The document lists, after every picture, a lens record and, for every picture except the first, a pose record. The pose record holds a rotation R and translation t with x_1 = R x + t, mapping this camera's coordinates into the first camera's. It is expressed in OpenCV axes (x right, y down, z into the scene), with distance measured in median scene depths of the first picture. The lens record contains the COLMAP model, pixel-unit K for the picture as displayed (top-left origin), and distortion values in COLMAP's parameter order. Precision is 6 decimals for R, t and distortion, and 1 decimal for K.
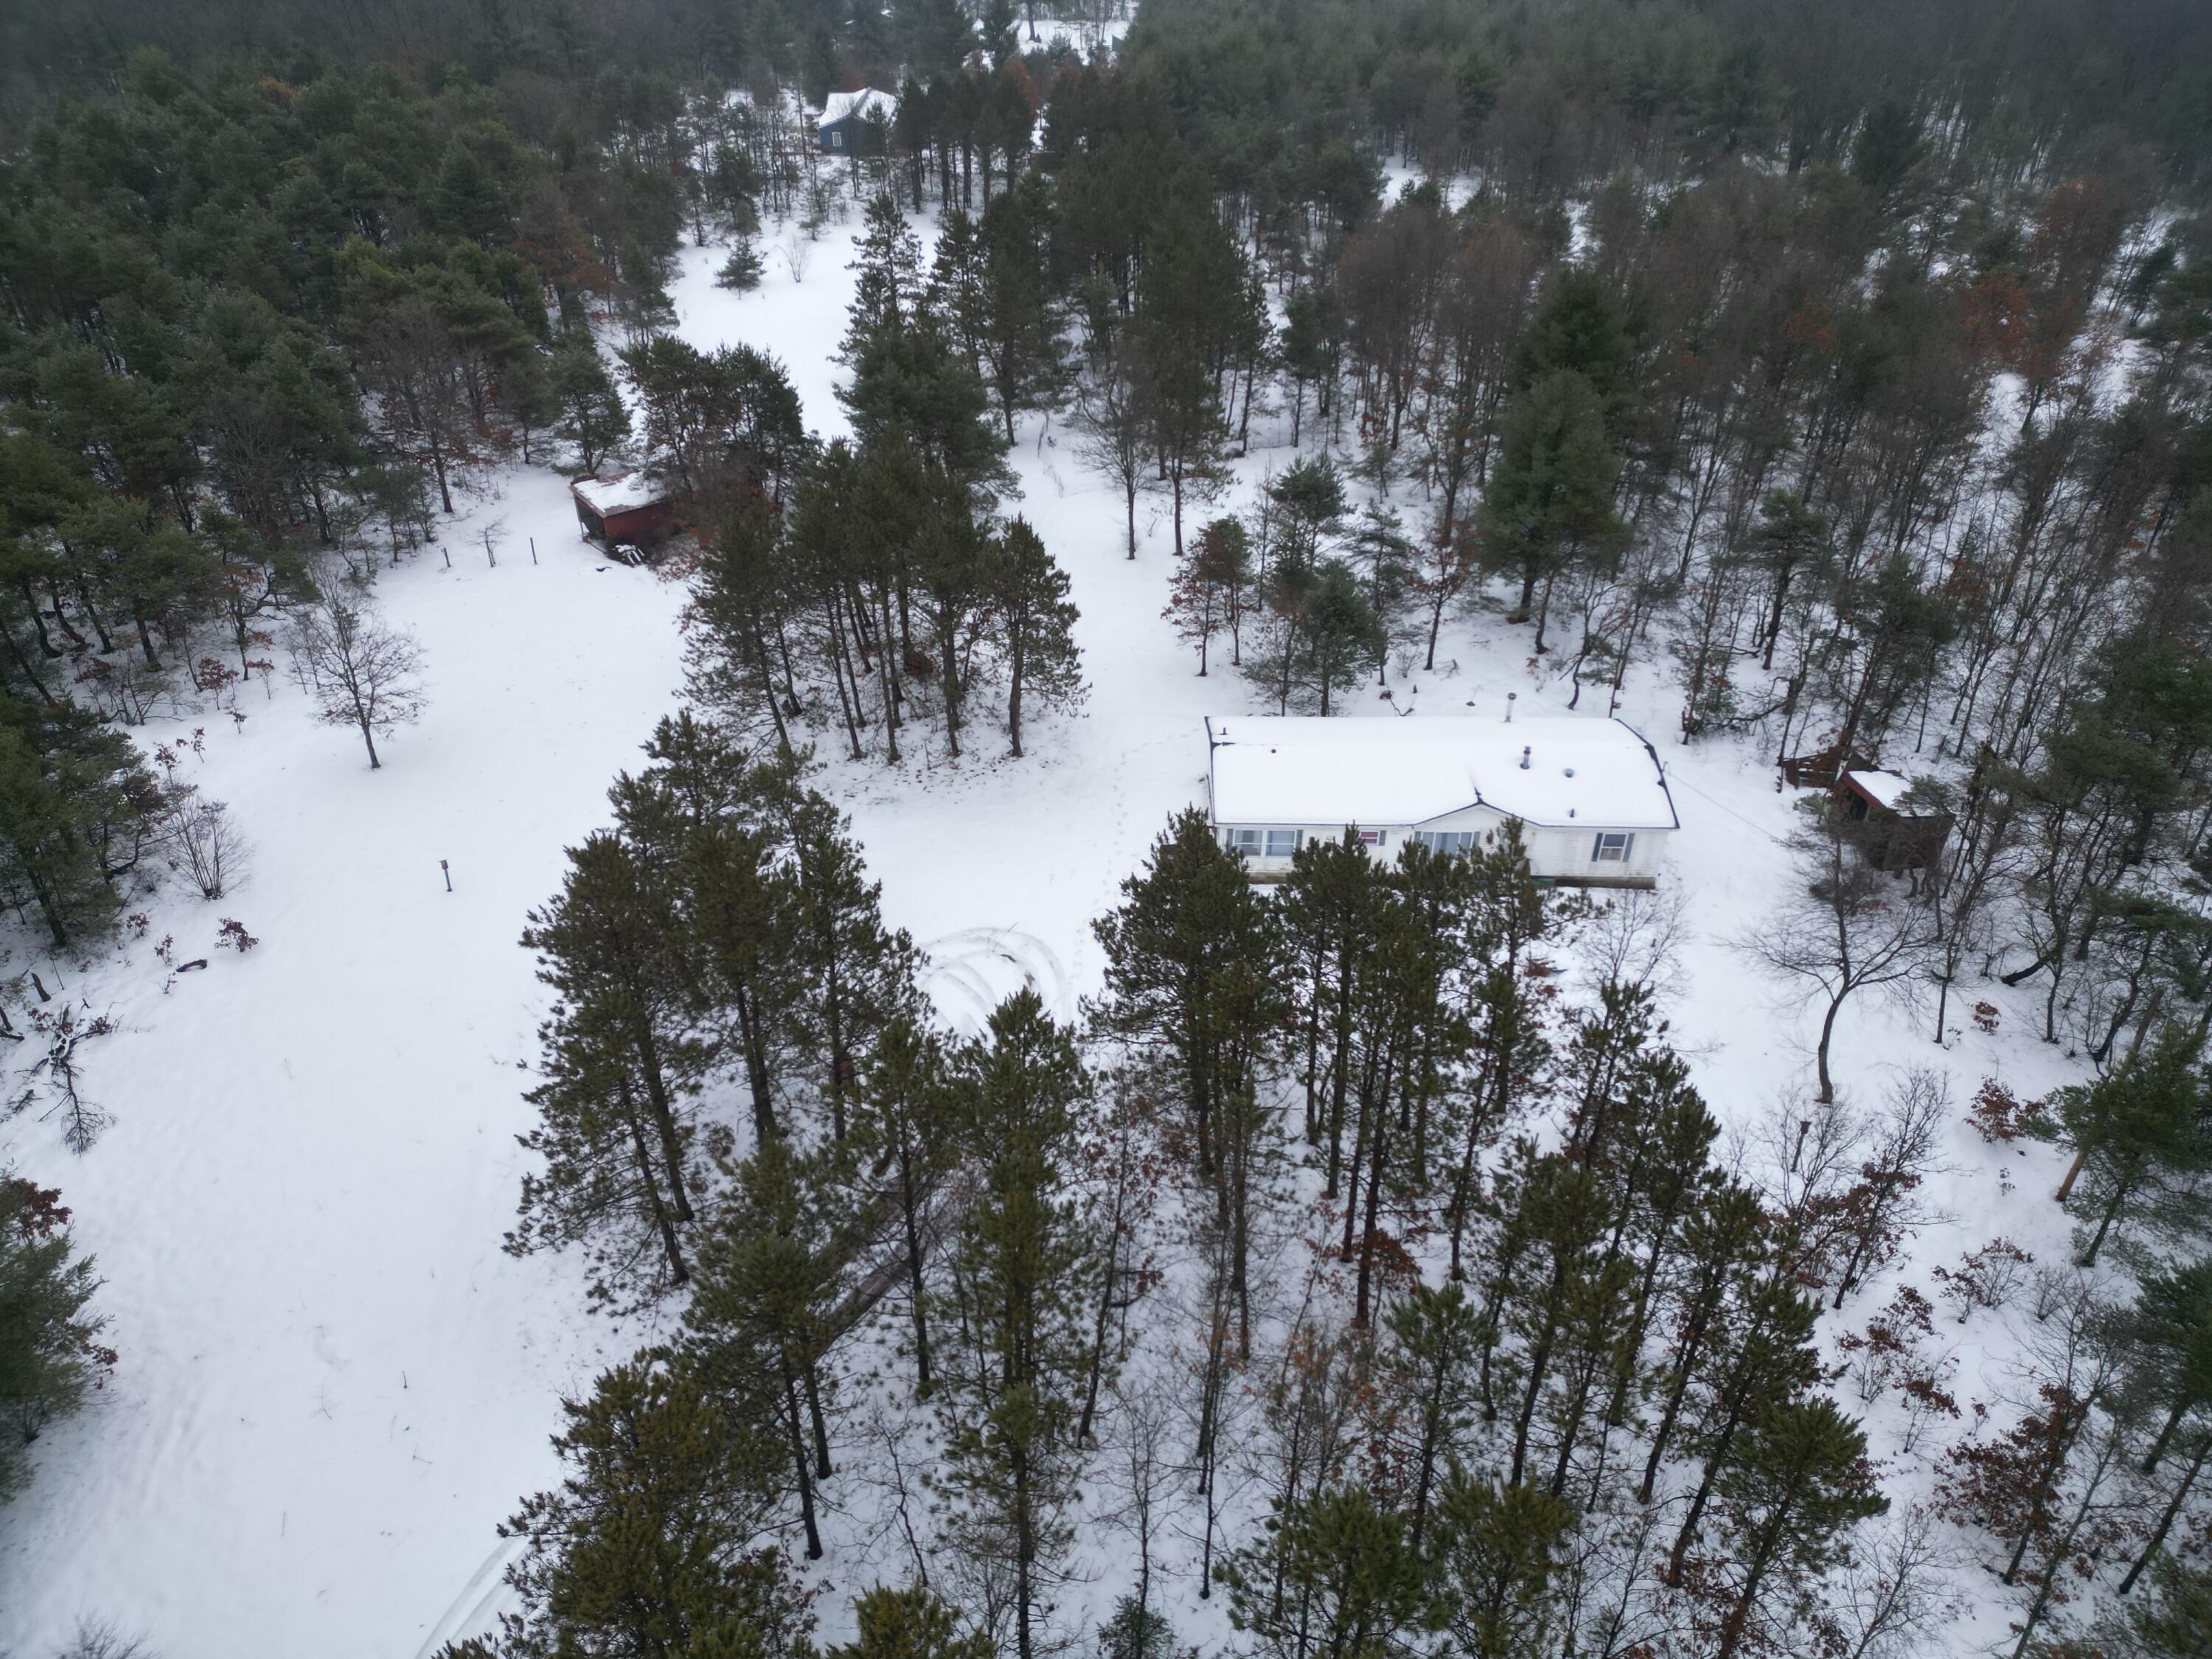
lens RADIAL K [[1566.1, 0, 1082.4], [0, 1566.1, 838.7], [0, 0, 1]] dist [0.083330, -0.074003]
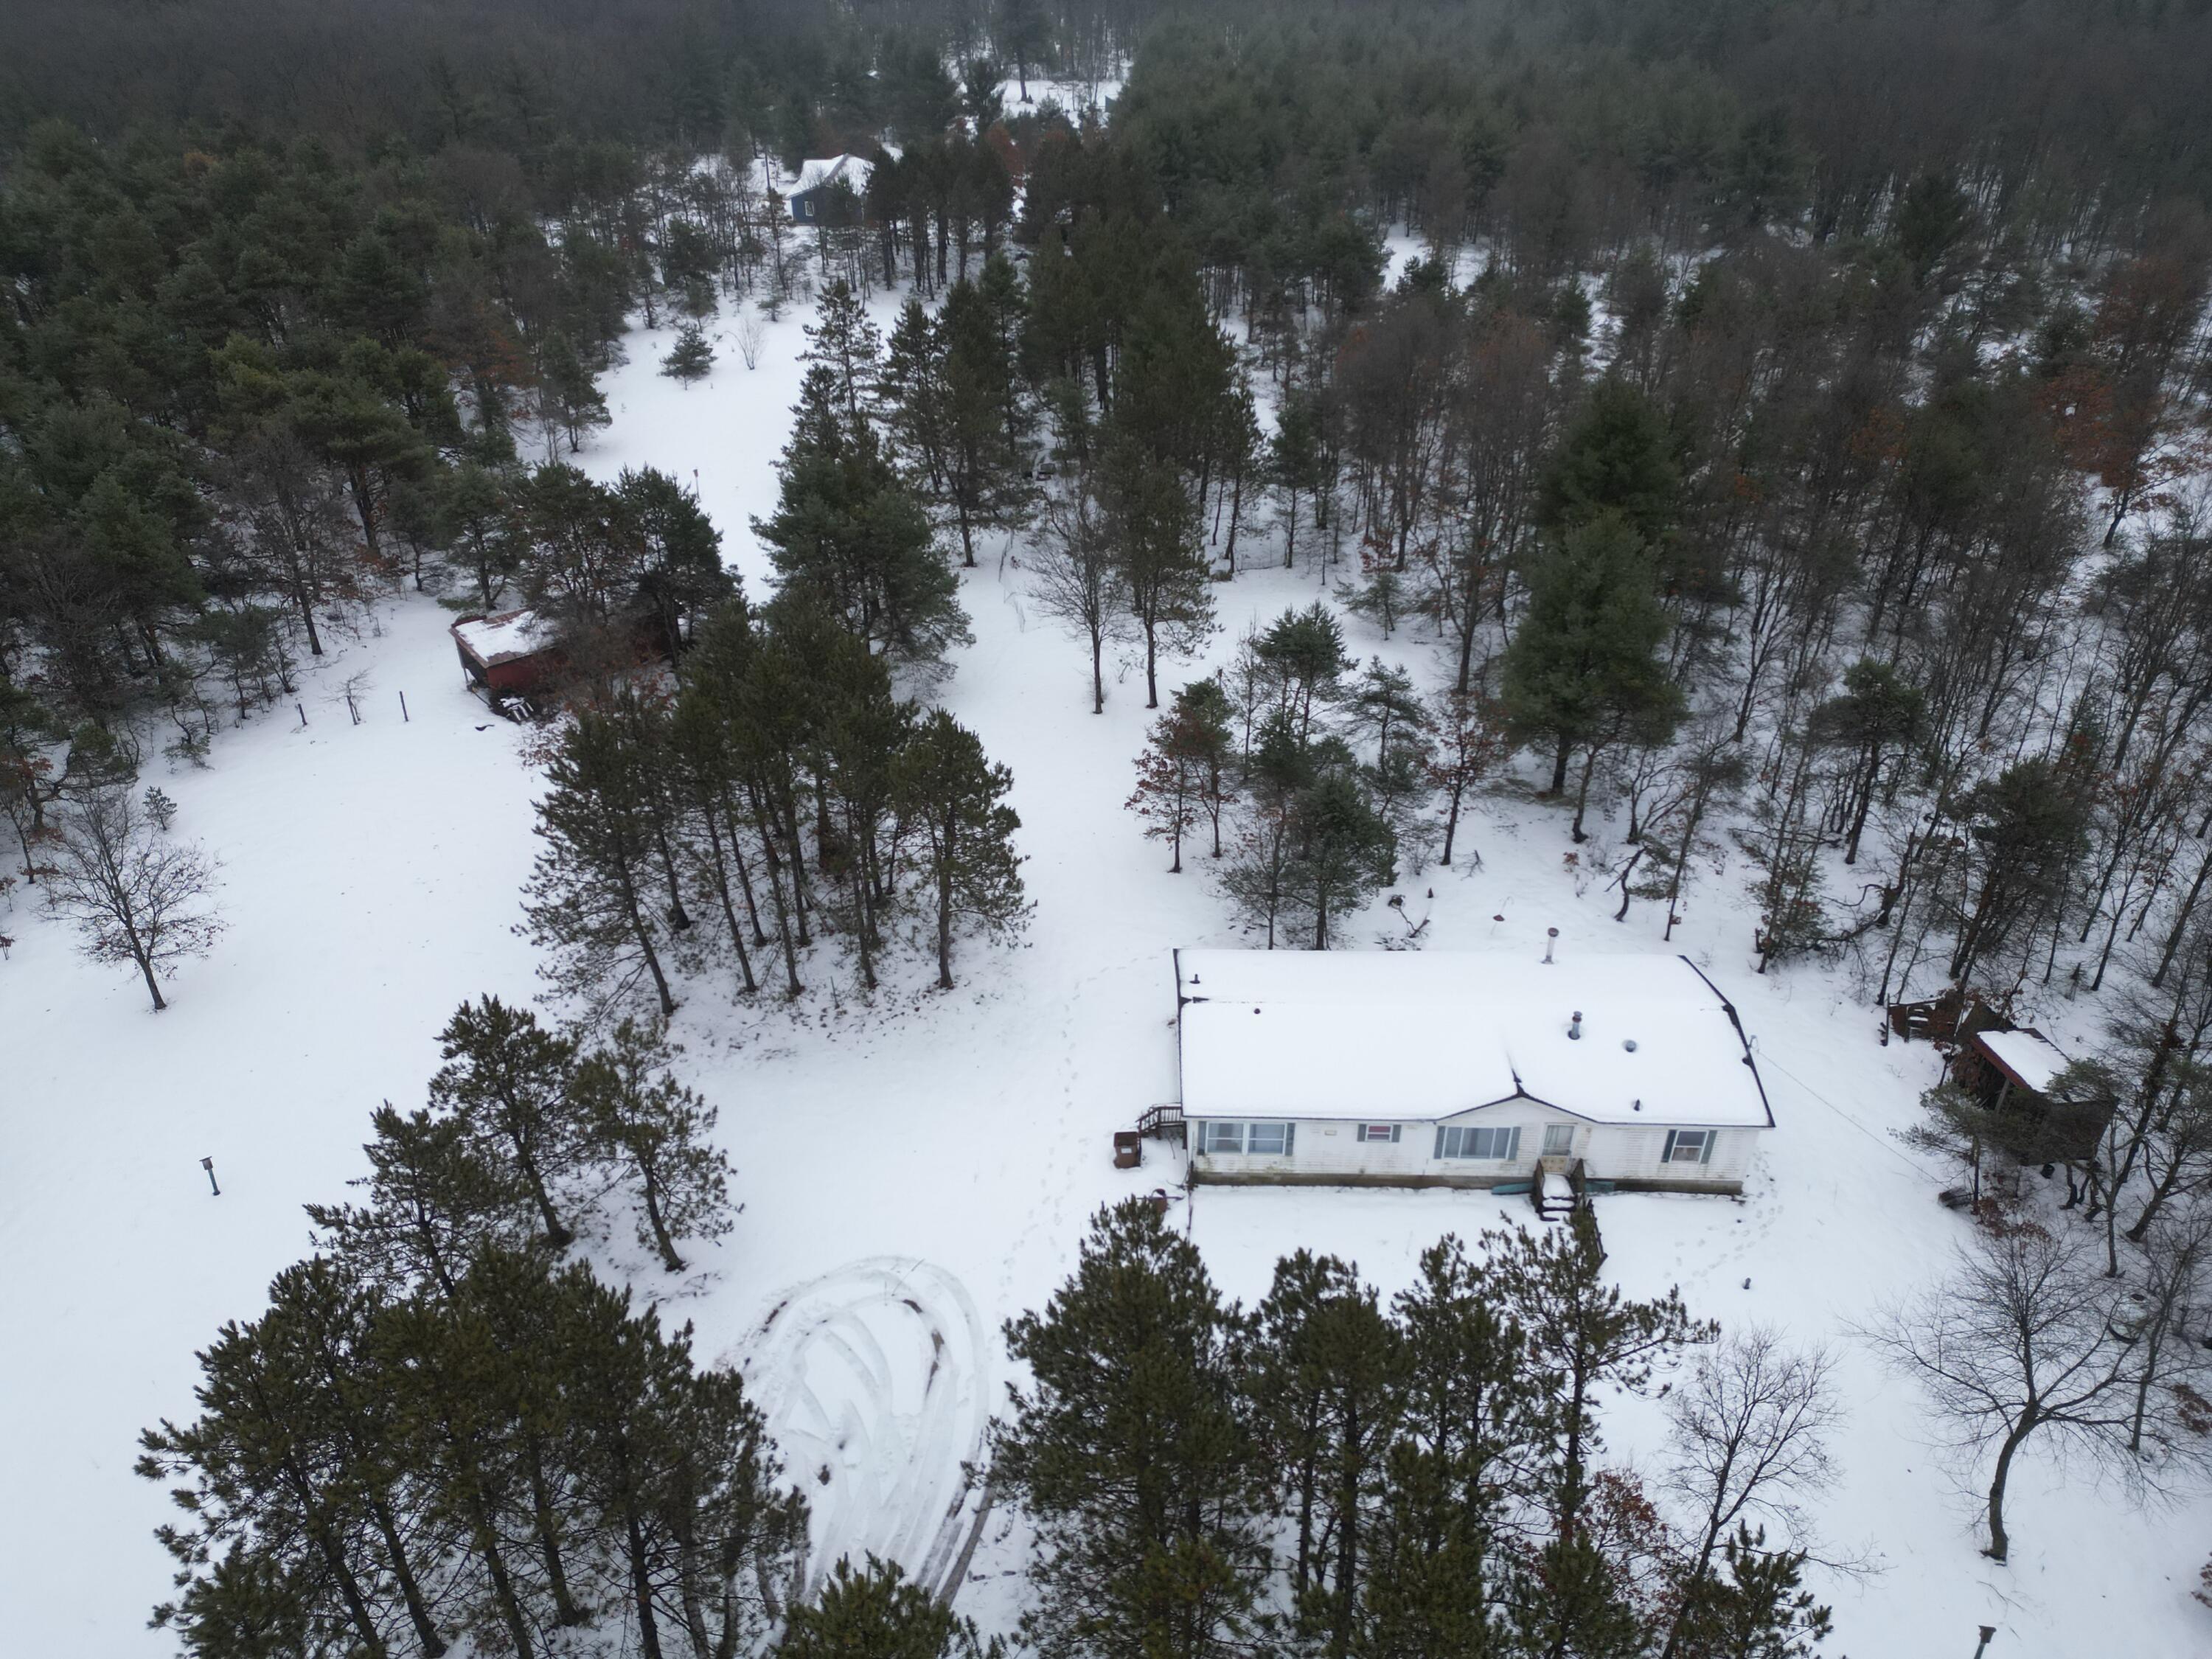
lens RADIAL K [[1566.1, 0, 1080.7], [0, 1566.1, 837.9], [0, 0, 1]] dist [0.083330, -0.074003]
pose [[0.999990, -0.001277, -0.004324, 0.023154], [0.001161, 0.999638, -0.026897, -0.078917], [0.004357, 0.026892, 0.999629, 0.128412]]
